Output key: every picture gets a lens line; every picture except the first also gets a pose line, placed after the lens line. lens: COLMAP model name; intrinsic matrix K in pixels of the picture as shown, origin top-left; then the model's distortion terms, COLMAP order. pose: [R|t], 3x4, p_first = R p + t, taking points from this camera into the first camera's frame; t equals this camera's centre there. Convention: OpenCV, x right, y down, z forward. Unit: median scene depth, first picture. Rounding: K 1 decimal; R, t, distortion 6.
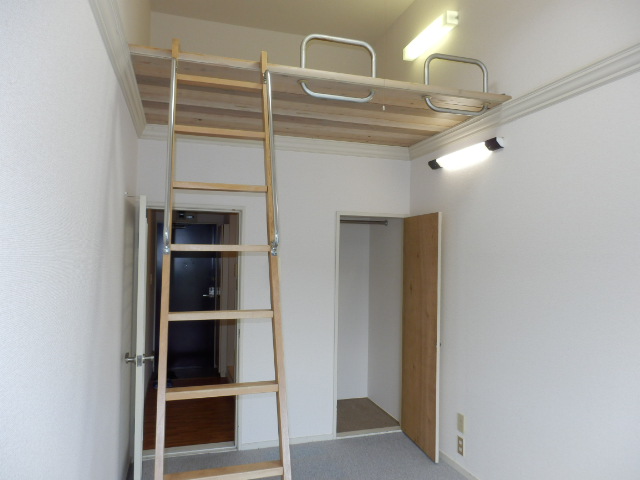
lens RADIAL K [[443.8, 0, 321.6], [0, 443.8, 239.4], [0, 0, 1]] dist [-0.015439, 0.009667]
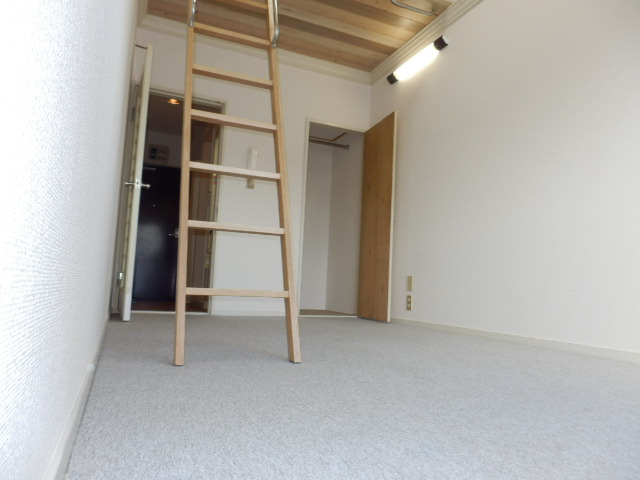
lens RADIAL K [[443.8, 0, 320.8], [0, 443.8, 242.0], [0, 0, 1]] dist [-0.015439, 0.009667]
pose [[0.993270, 0.041571, 0.108100, -0.046589], [-0.034635, 0.997266, -0.065270, 0.373028], [-0.110518, 0.061086, 0.991995, -0.134430]]
